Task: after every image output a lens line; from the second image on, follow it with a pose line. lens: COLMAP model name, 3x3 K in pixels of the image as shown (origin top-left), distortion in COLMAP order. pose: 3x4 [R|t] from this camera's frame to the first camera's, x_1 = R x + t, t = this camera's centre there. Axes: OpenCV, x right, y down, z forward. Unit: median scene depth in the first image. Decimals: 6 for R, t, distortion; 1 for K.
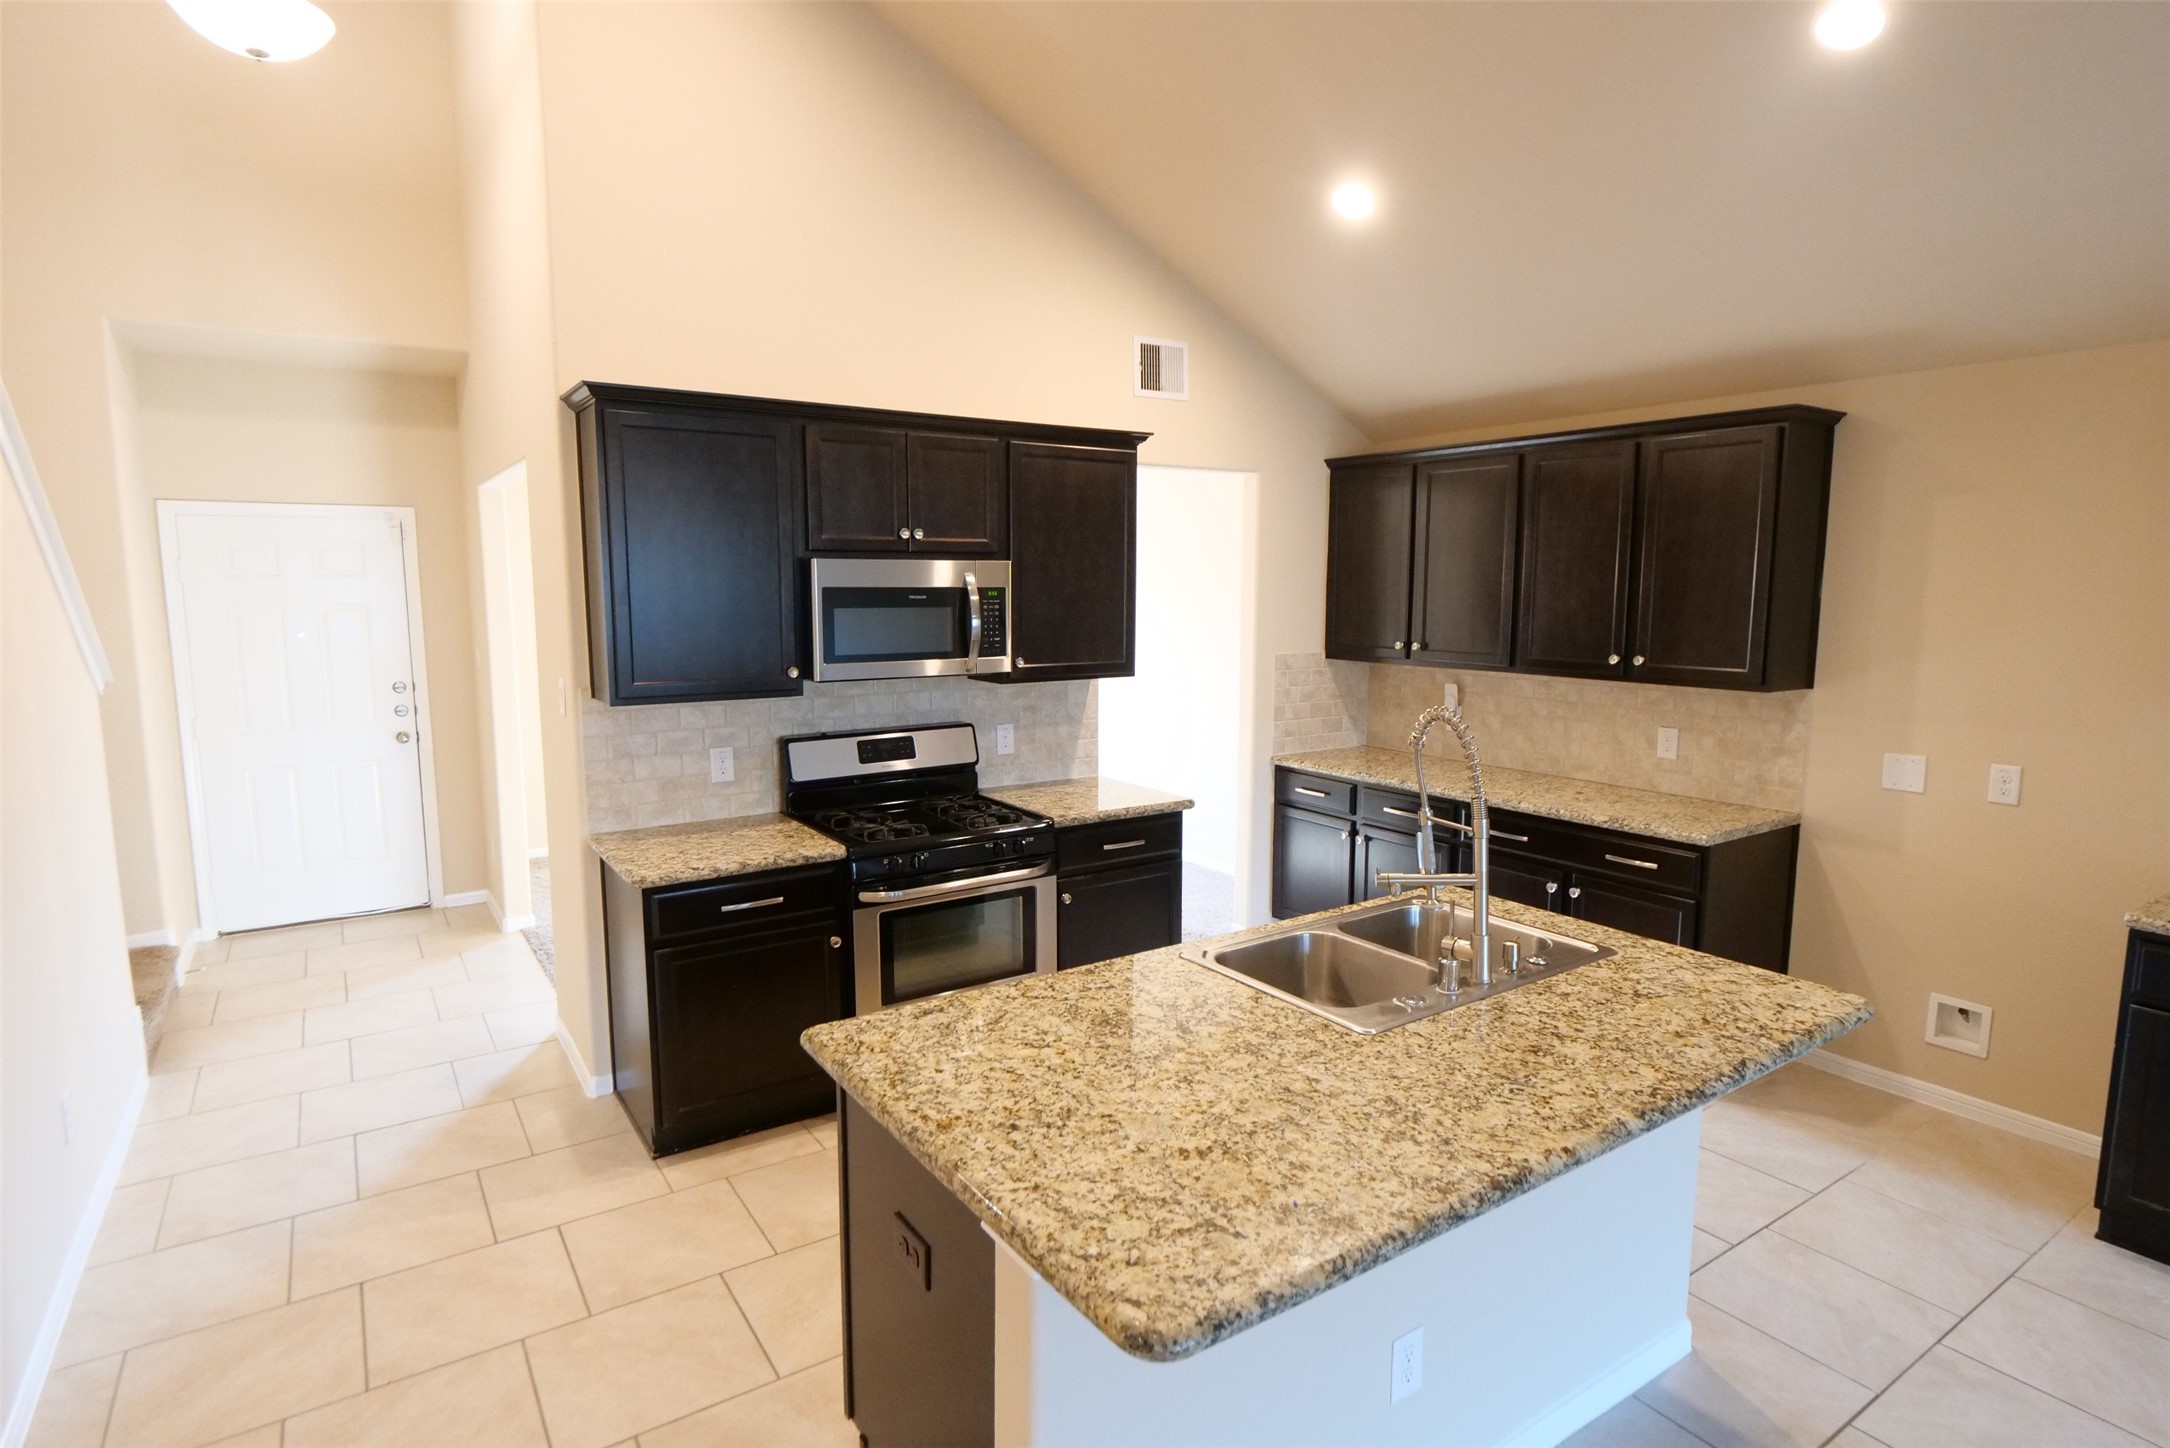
lens RADIAL K [[1127.1, 0, 1071.8], [0, 1127.1, 721.8], [0, 0, 1]] dist [-0.005145, -0.001895]
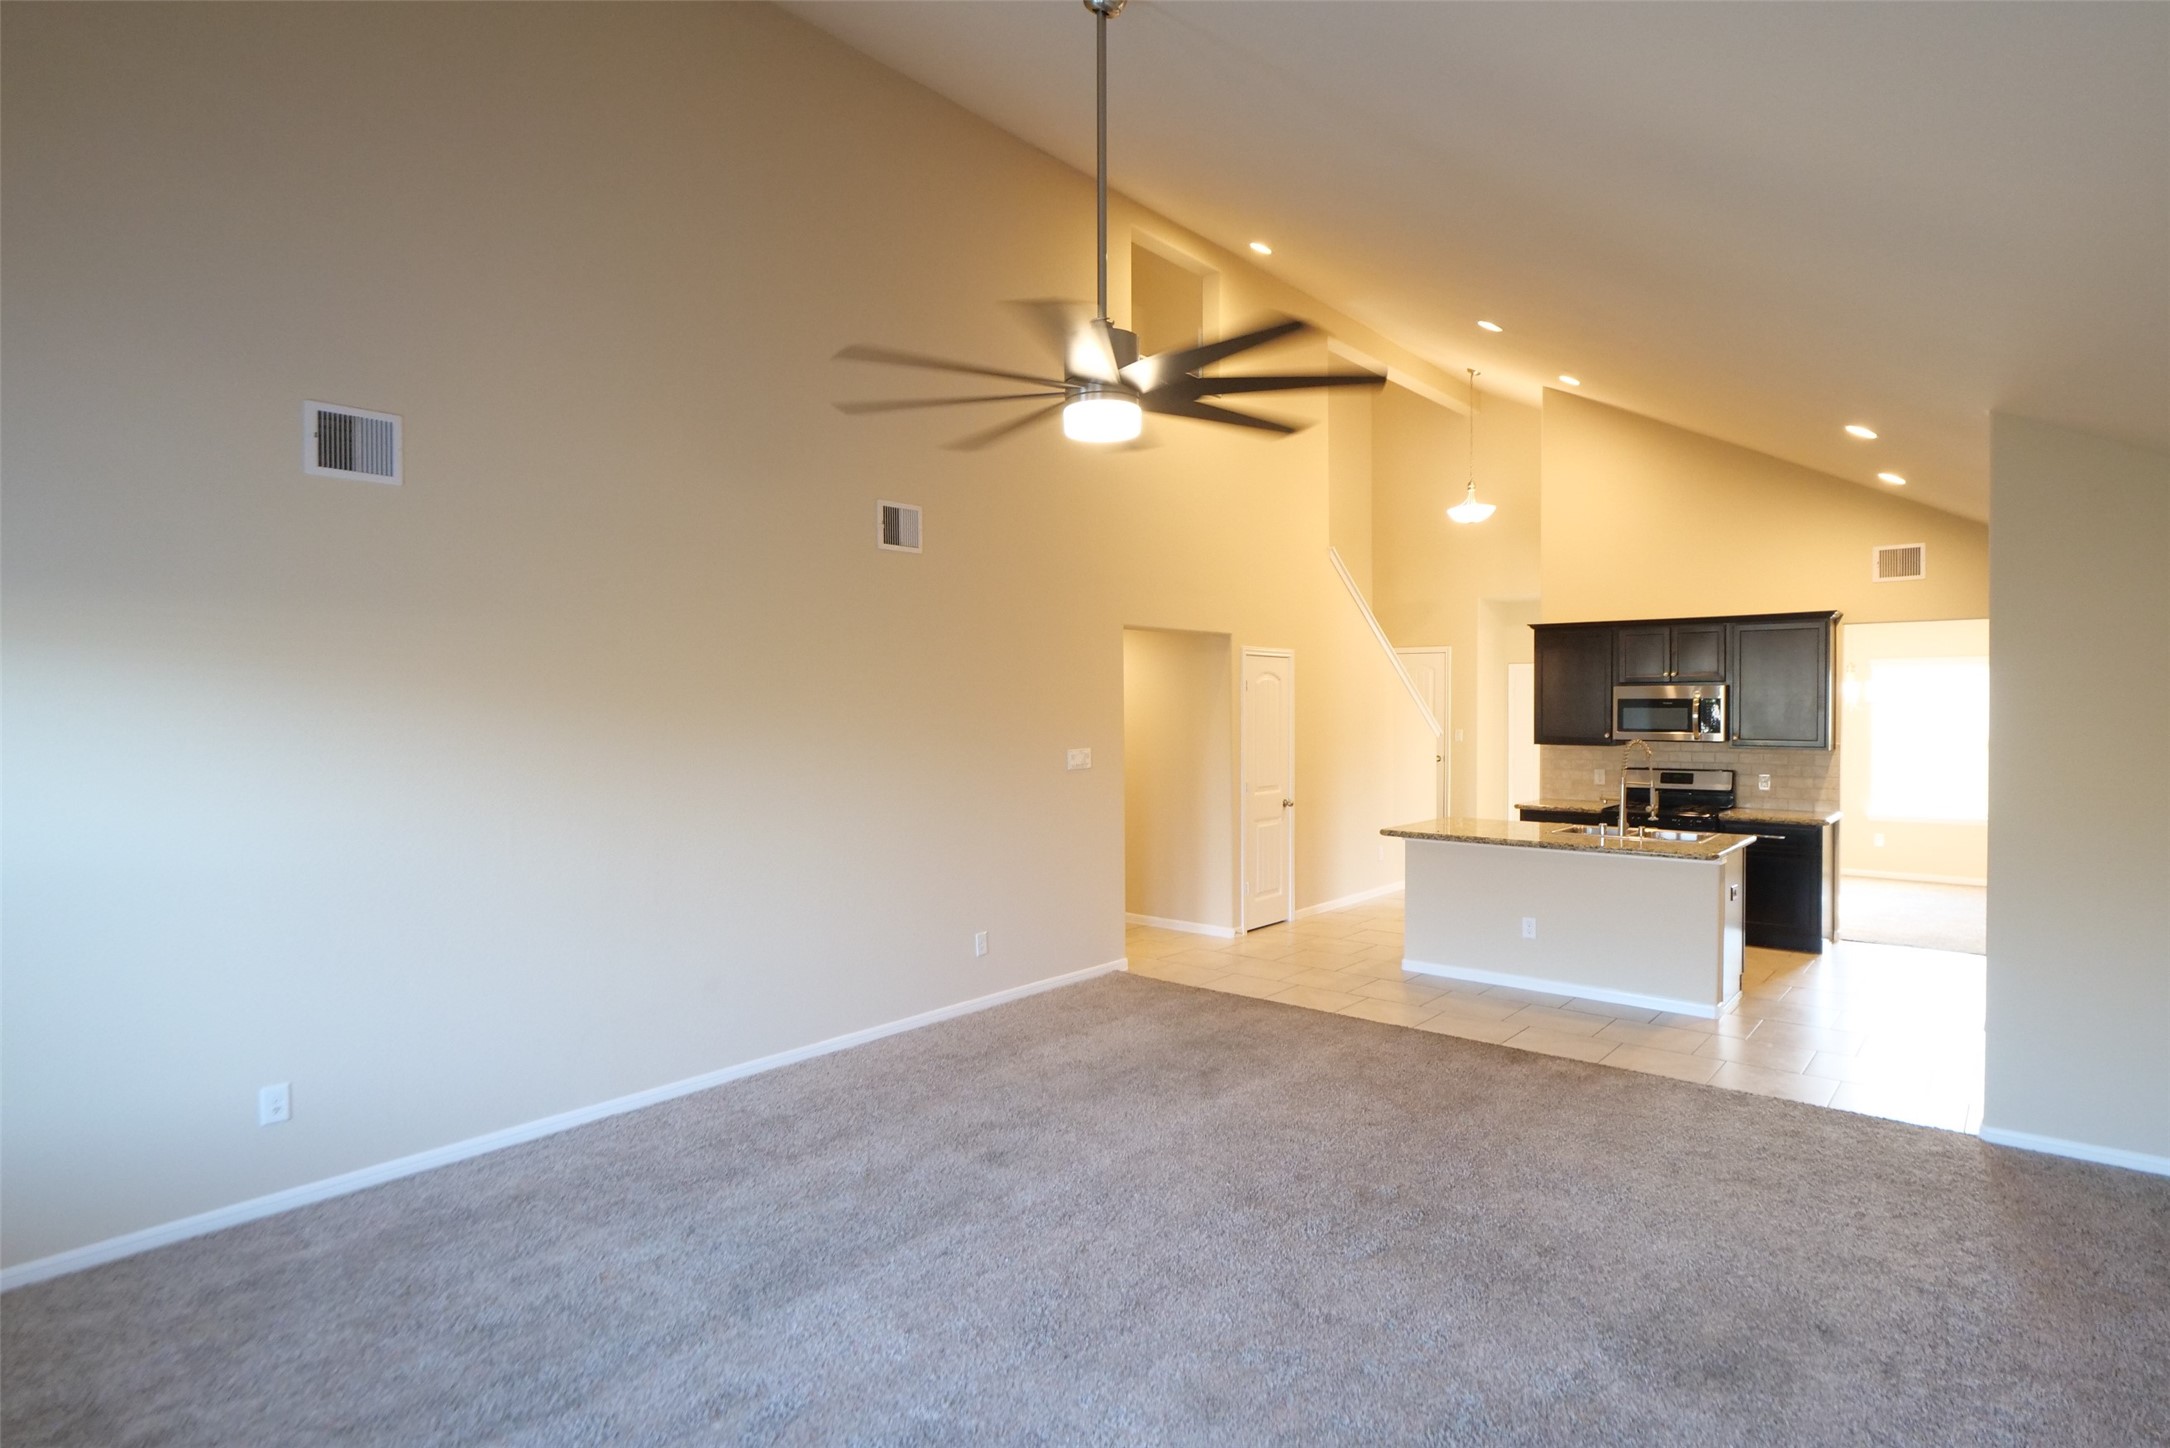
lens RADIAL K [[1127.1, 0, 1083.7], [0, 1127.1, 723.4], [0, 0, 1]] dist [-0.005145, -0.001895]
pose [[0.277801, 0.013914, -0.960538, 1.523043], [-0.117007, 0.992940, -0.019457, 0.093220], [0.953486, 0.117795, 0.277468, -0.611660]]
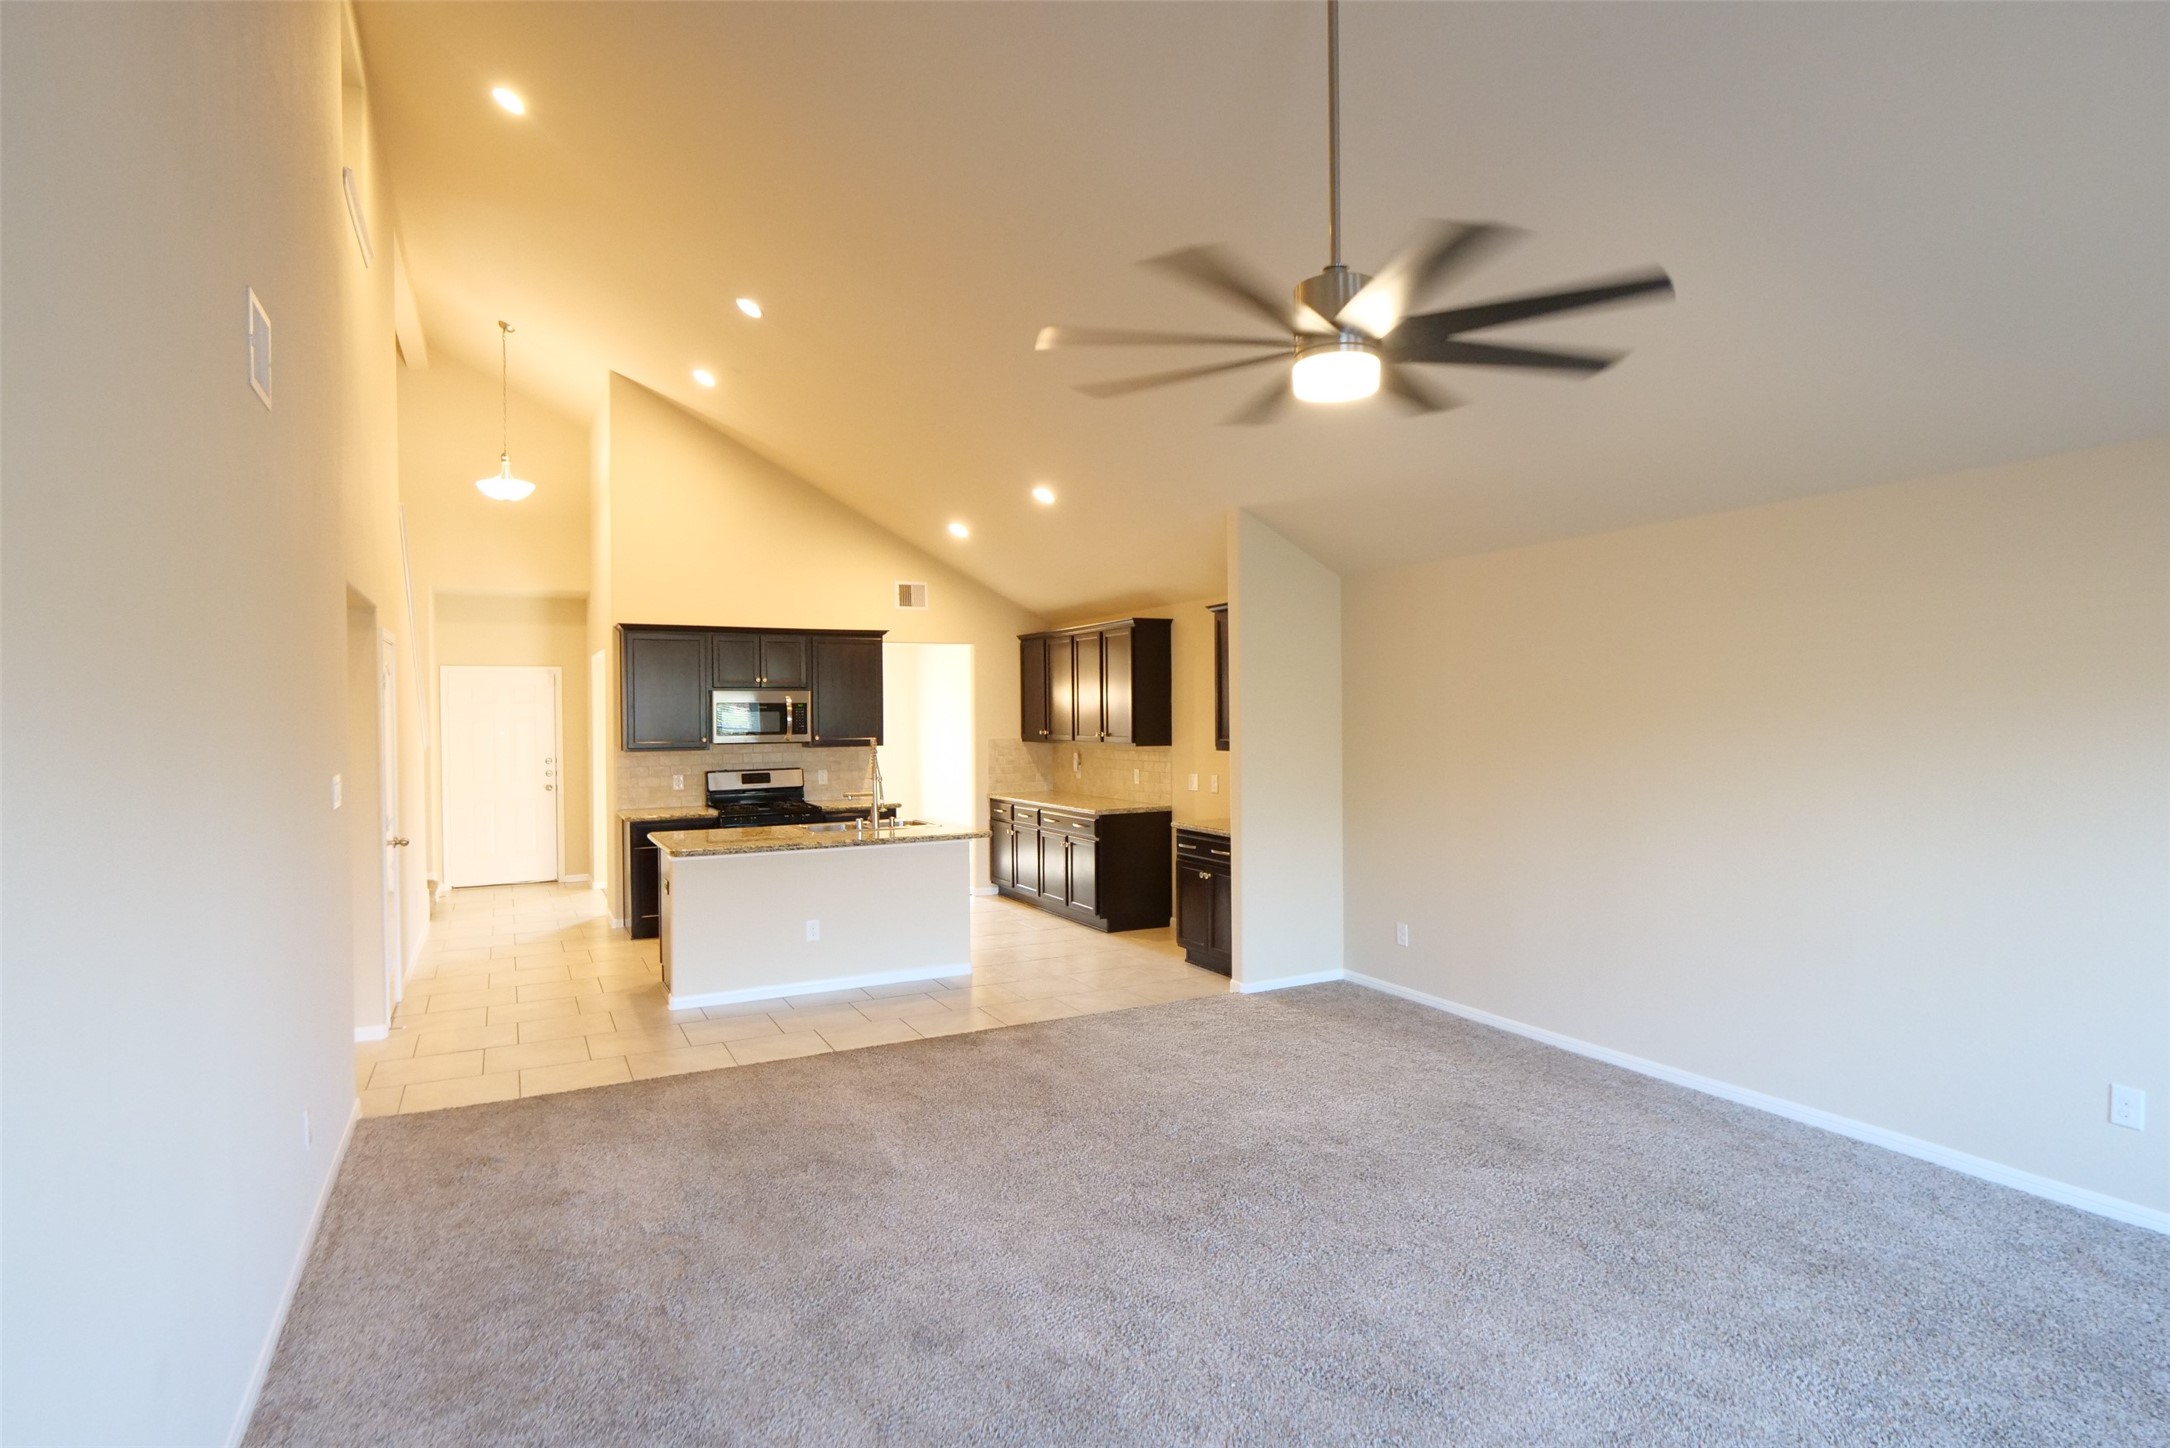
lens RADIAL K [[1127.1, 0, 1075.4], [0, 1127.1, 718.7], [0, 0, 1]] dist [-0.005145, -0.001895]
pose [[0.993392, -0.009285, -0.114392, 0.706034], [-0.004258, 0.993055, -0.117578, 0.166029], [0.114689, 0.117288, 0.986453, -1.095461]]
